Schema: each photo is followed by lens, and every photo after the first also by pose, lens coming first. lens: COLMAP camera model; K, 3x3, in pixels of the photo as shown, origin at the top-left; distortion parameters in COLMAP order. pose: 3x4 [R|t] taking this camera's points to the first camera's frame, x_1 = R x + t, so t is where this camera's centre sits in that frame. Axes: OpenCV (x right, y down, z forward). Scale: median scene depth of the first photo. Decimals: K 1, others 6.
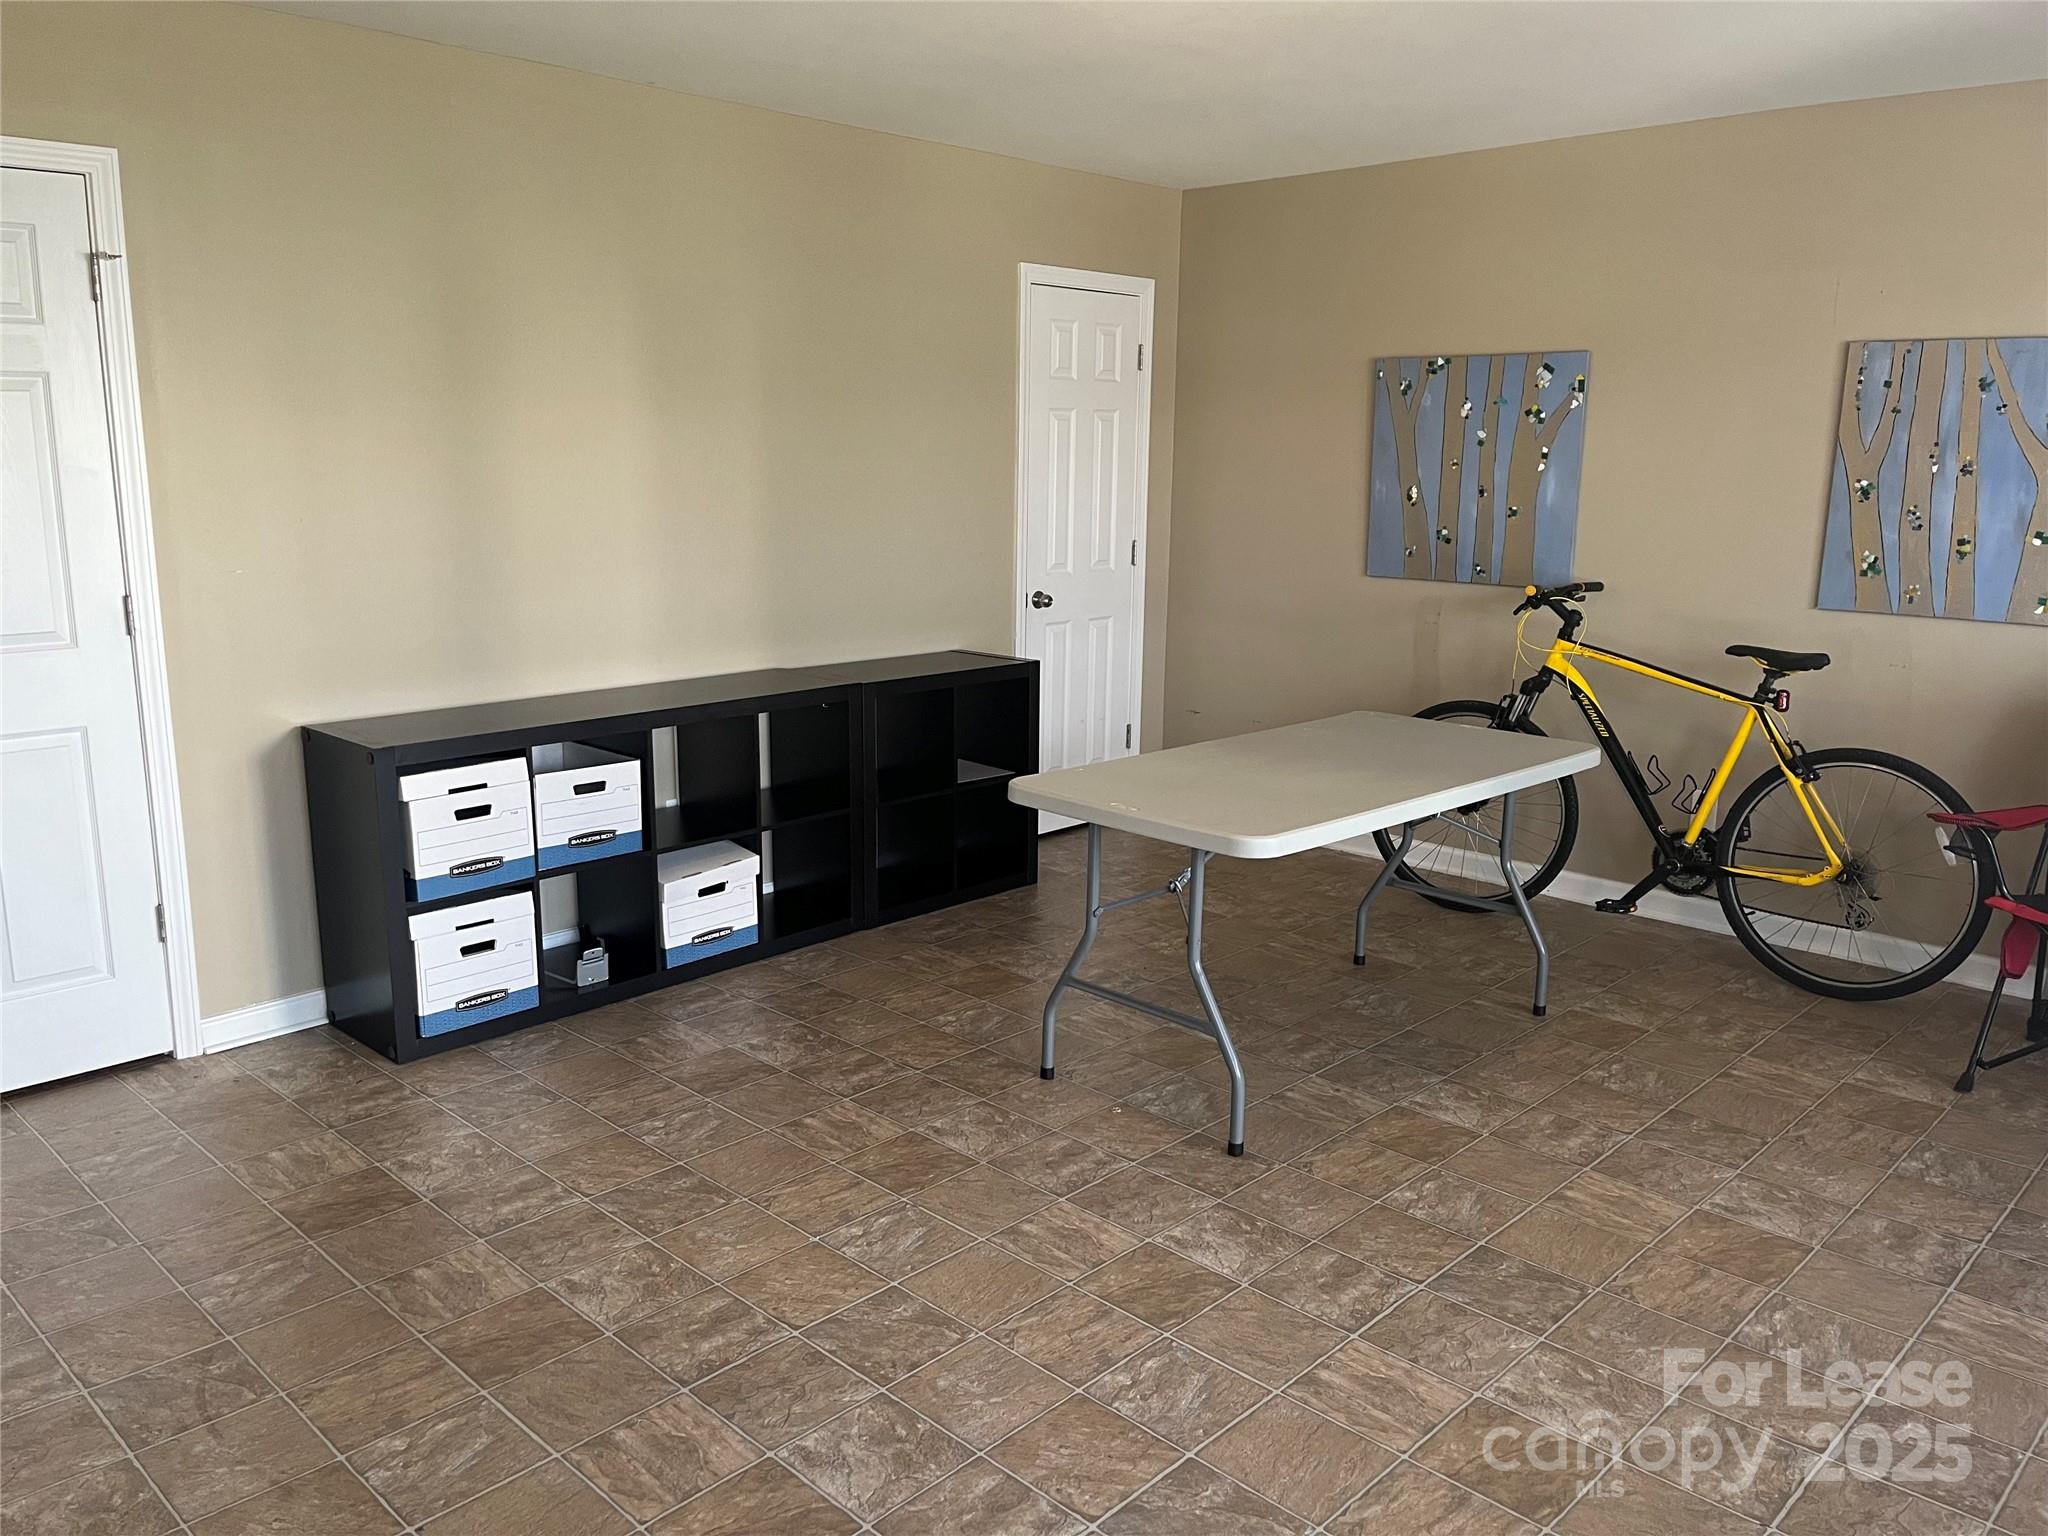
lens RADIAL K [[1629.8, 0, 1028.2], [0, 1629.8, 753.8], [0, 0, 1]] dist [0.016665, -0.009421]
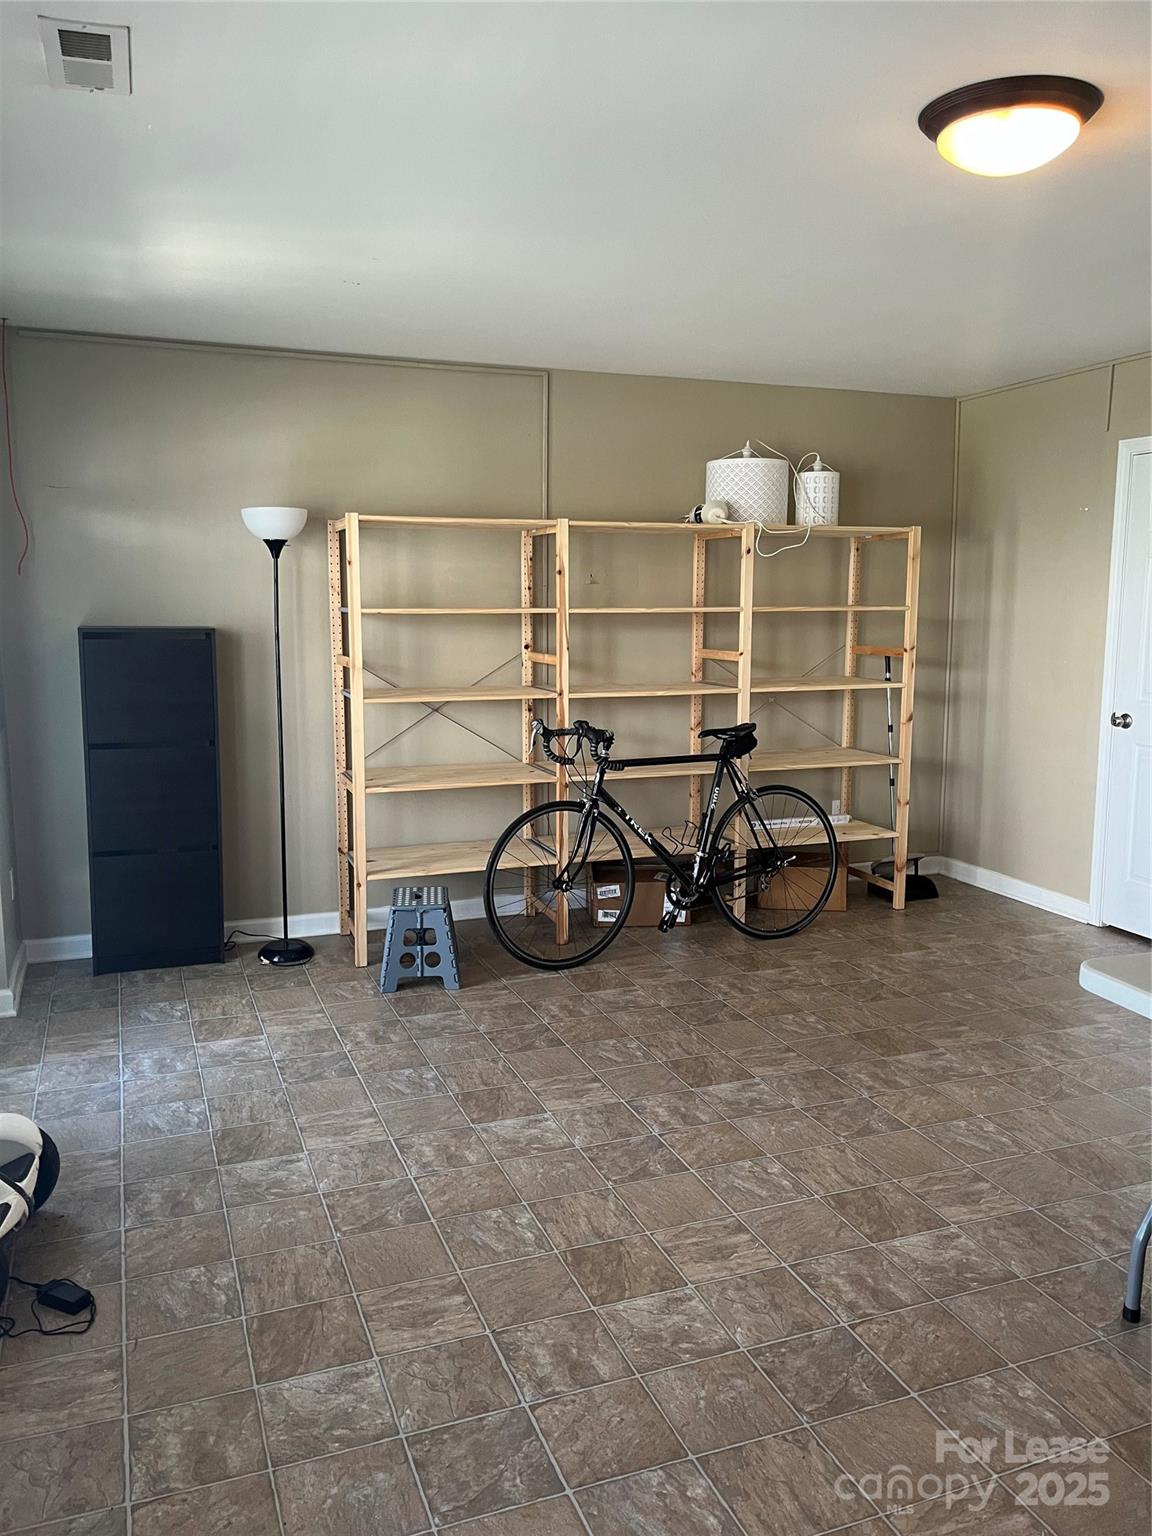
lens RADIAL K [[1170.3, 0, 578.7], [0, 1170.3, 771.0], [0, 0, 1]] dist [0.023642, -0.006363]
pose [[-0.421868, 0.129128, -0.897415, 1.051800], [-0.191051, 0.954921, 0.227214, -0.199686], [0.886299, 0.267306, -0.378181, 1.096966]]
